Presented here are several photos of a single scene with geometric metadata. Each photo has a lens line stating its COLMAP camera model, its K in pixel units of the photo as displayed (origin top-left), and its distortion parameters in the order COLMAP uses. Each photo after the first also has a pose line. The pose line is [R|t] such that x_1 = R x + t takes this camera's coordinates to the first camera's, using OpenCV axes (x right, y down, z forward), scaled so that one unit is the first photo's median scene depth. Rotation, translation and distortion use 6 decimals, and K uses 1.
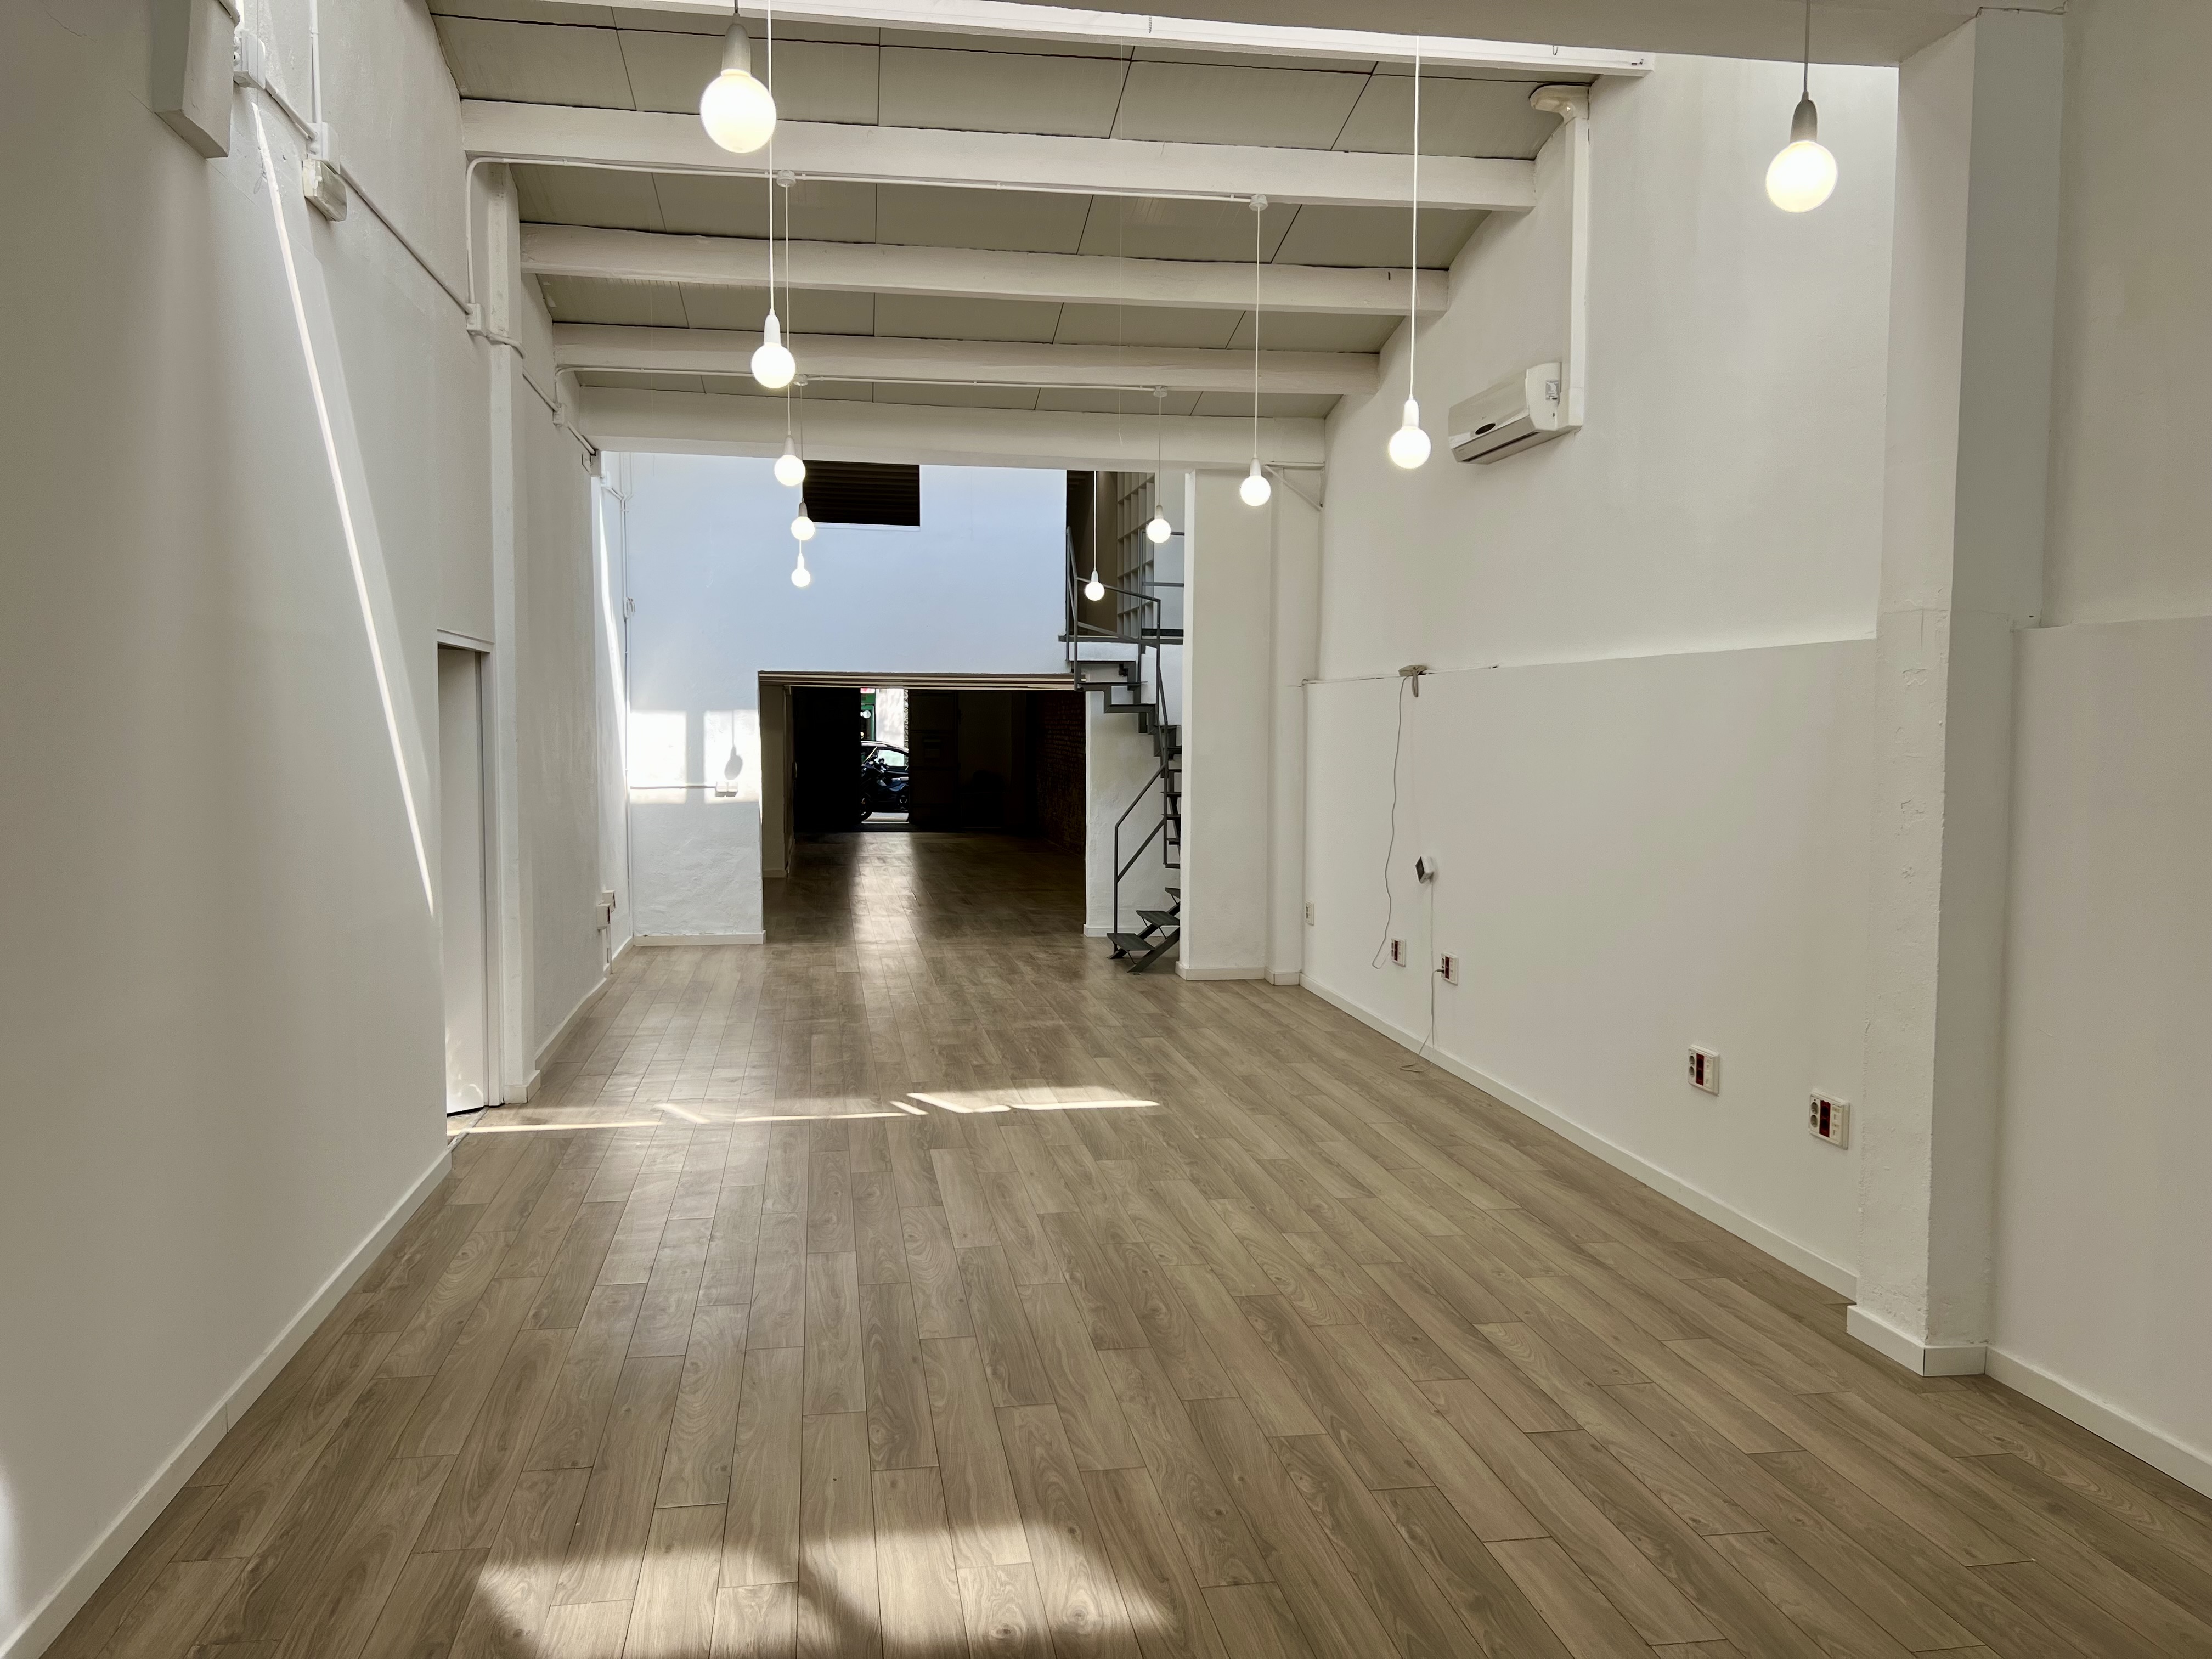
lens RADIAL K [[1675.1, 0, 1121.0], [0, 1675.1, 828.2], [0, 0, 1]] dist [0.057808, -0.059964]
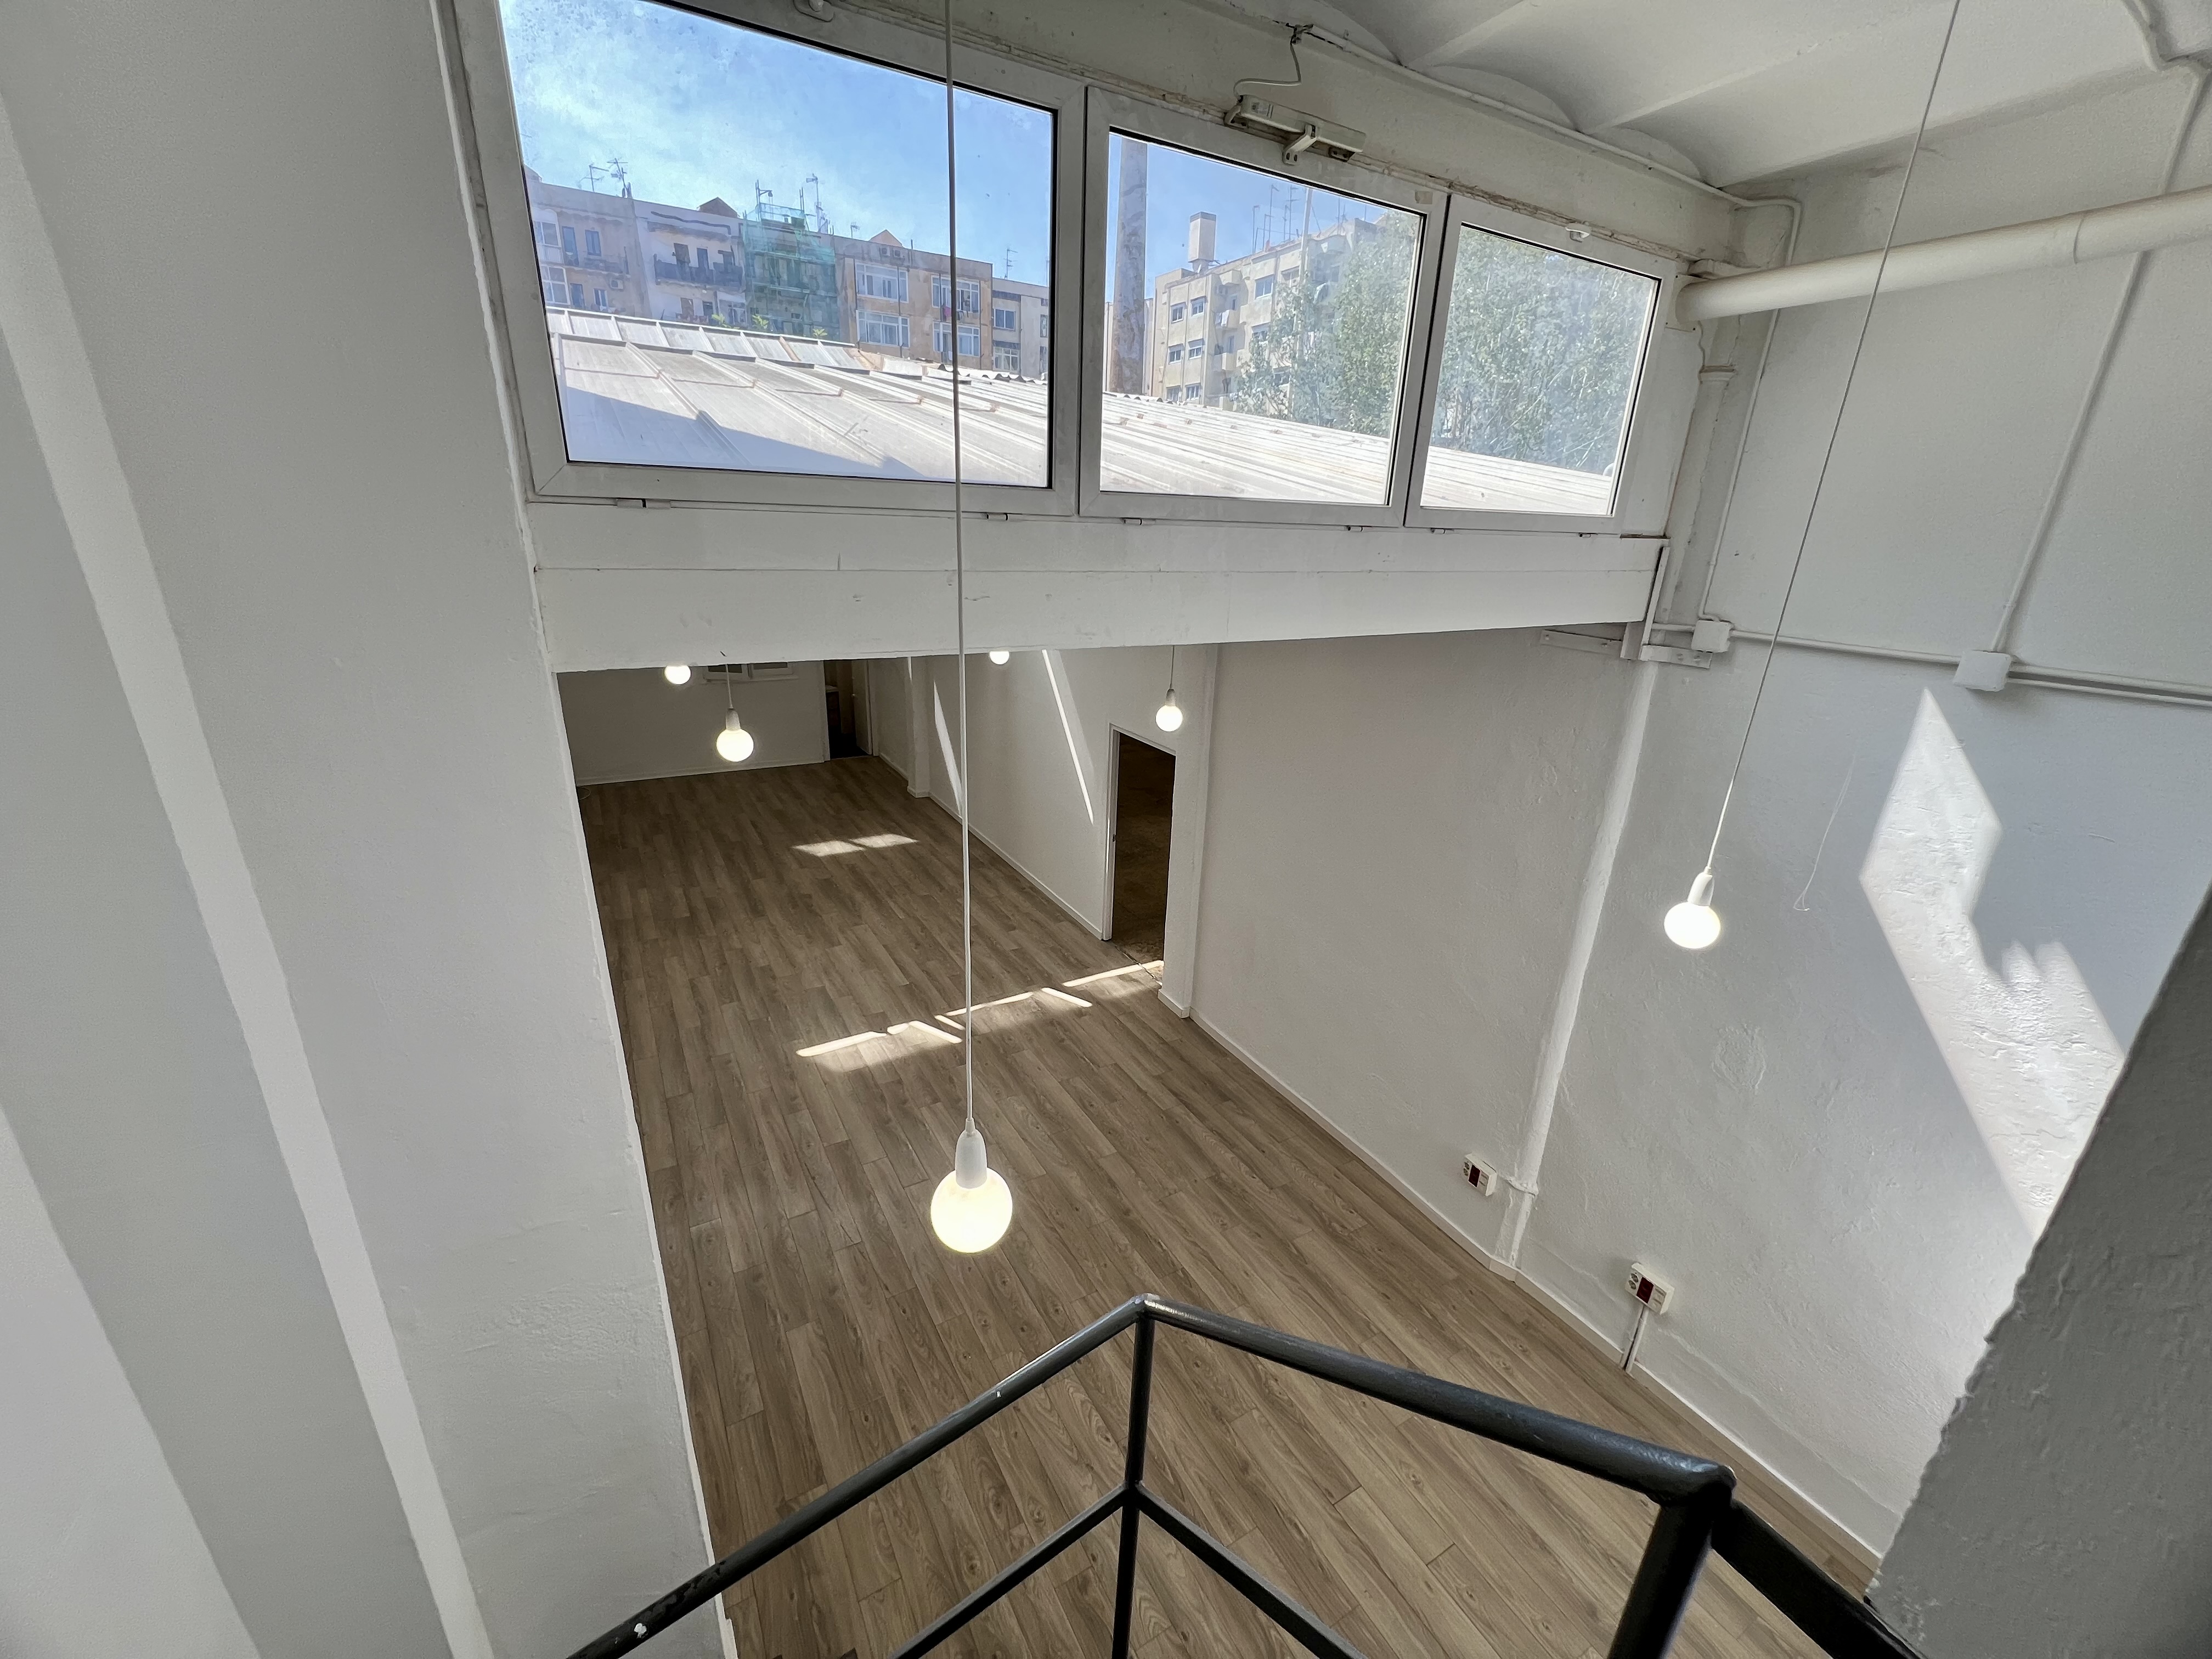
lens RADIAL K [[884.0, 0, 1110.6], [0, 884.0, 841.8], [0, 0, 1]] dist [0.001095, 0.000428]
pose [[-0.939659, 0.082526, -0.332008, -0.000155], [-0.059779, 0.915931, 0.396858, -0.219325], [0.336848, 0.392759, -0.855730, 1.033103]]
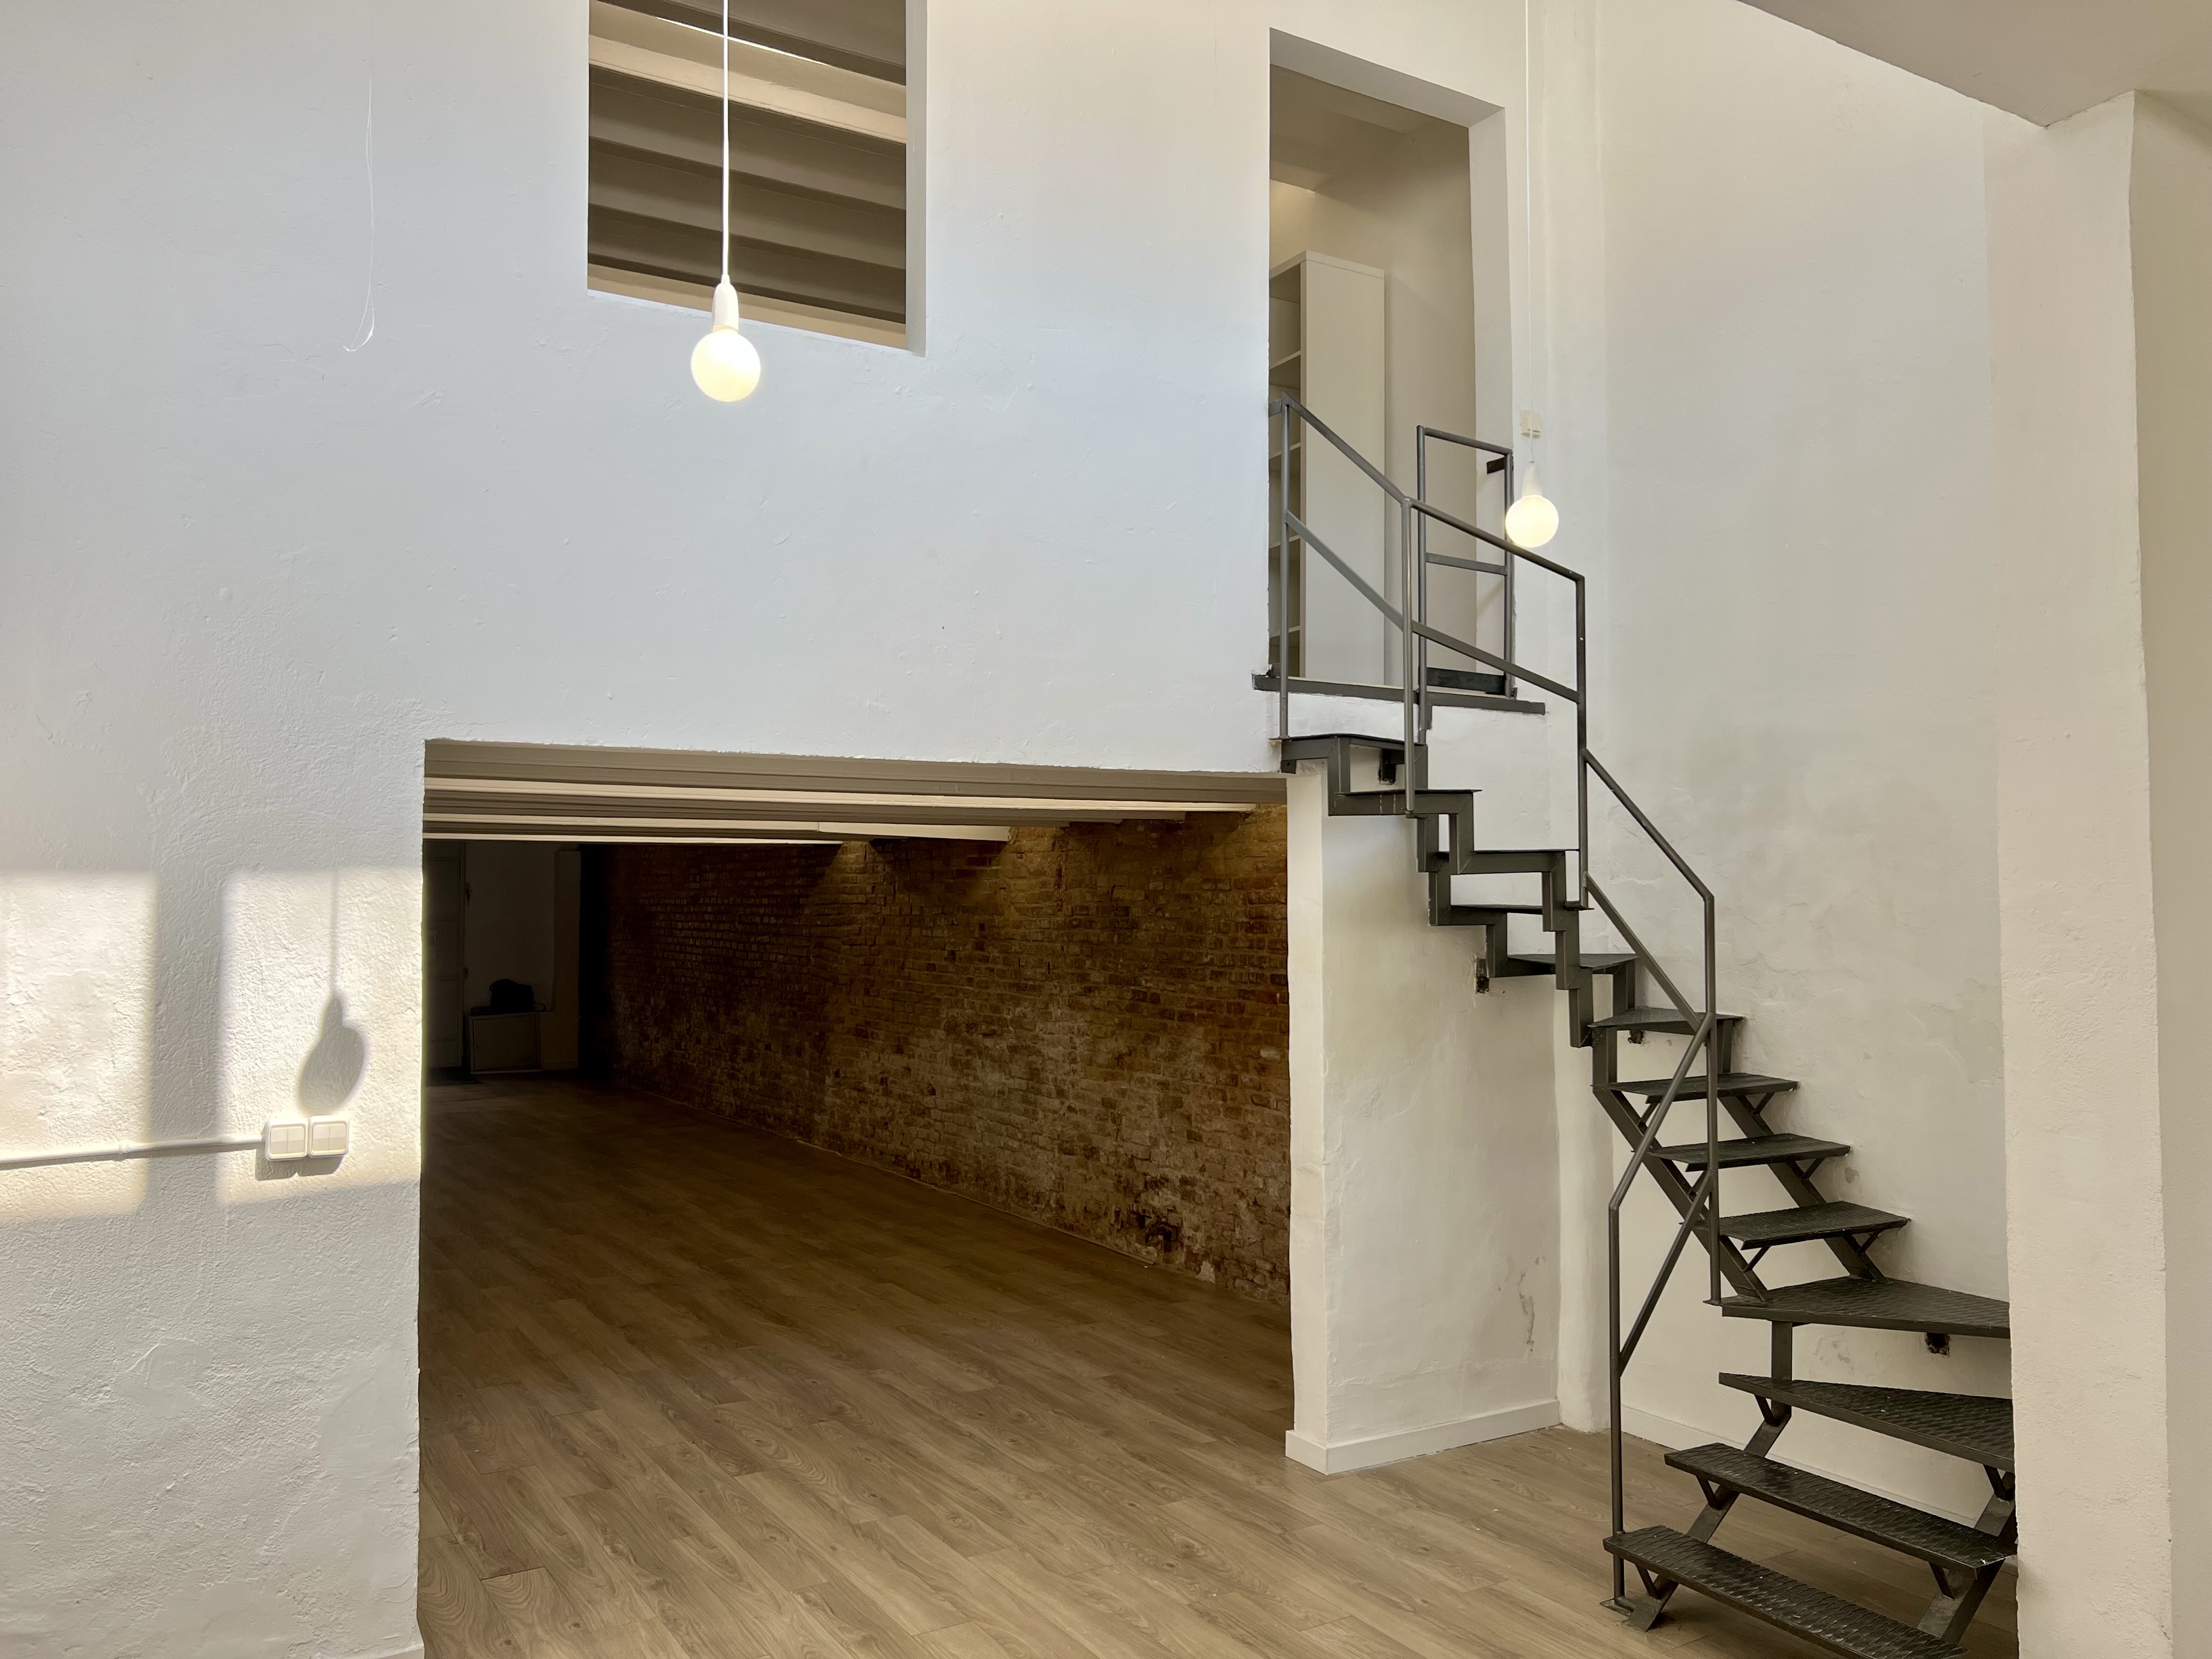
lens RADIAL K [[1675.1, 0, 1096.7], [0, 1675.1, 822.8], [0, 0, 1]] dist [0.057808, -0.059964]
pose [[0.933447, 0.005778, 0.358668, -0.212611], [0.032730, 0.994327, -0.101201, -0.044588], [-0.357218, 0.106205, 0.927963, 0.682288]]
